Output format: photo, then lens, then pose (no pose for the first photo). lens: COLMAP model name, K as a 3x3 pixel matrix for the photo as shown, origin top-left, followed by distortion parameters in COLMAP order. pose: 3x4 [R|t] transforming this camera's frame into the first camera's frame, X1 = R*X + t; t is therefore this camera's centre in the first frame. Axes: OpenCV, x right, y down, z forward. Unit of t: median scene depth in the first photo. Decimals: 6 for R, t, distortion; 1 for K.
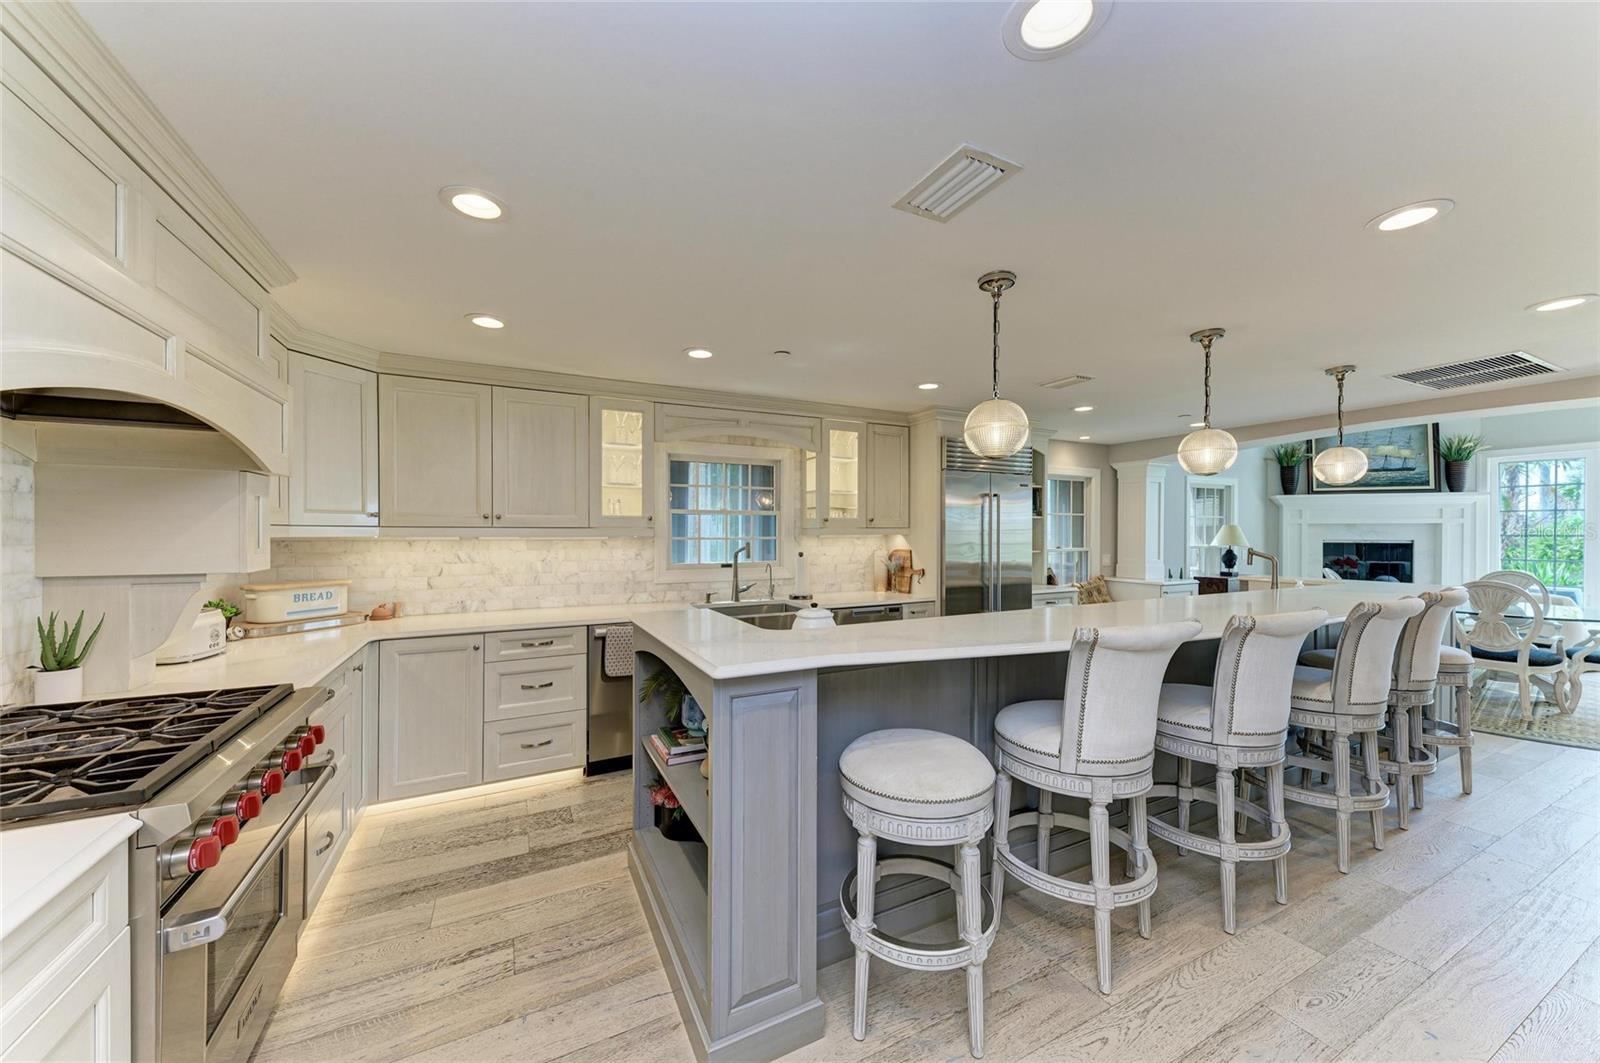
lens RADIAL K [[573.4, 0, 800.0], [0, 573.4, 531.5], [0, 0, 1]] dist [0.007174, -0.000008]
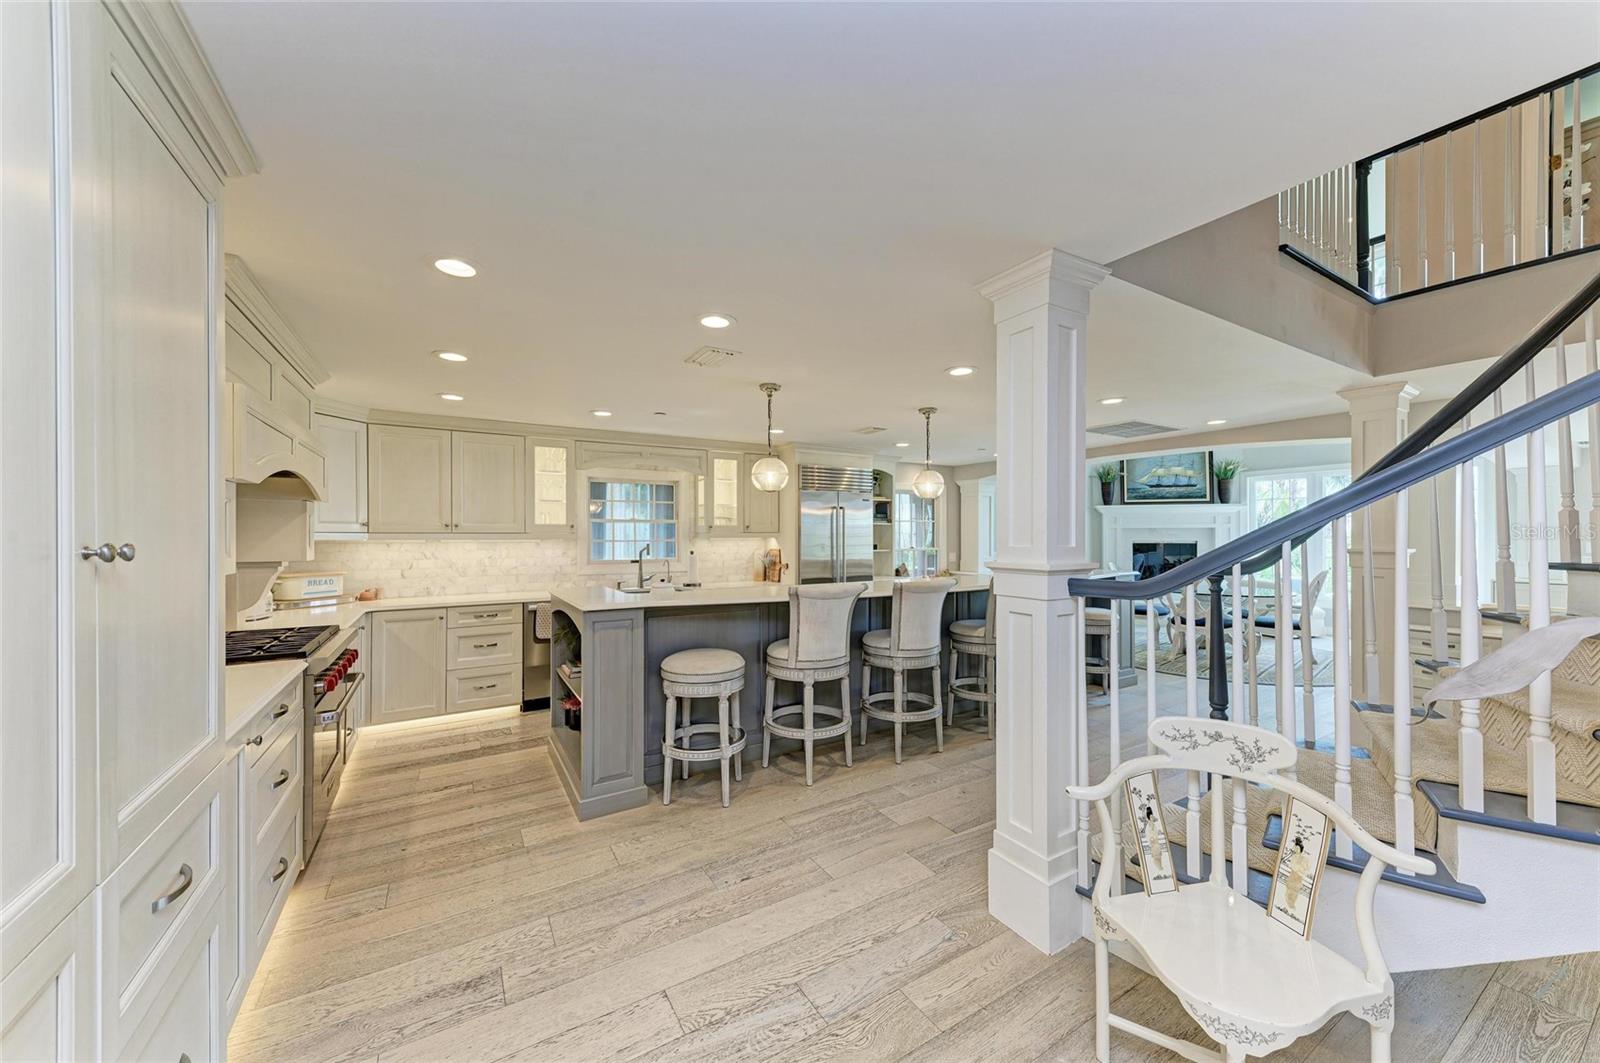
lens RADIAL K [[573.4, 0, 800.0], [0, 573.4, 531.5], [0, 0, 1]] dist [0.007174, -0.000008]
pose [[0.997009, -0.001818, 0.077259, 0.182734], [0.002317, 0.999977, -0.006372, 0.000076], [-0.077245, 0.006532, 0.996991, -0.421022]]
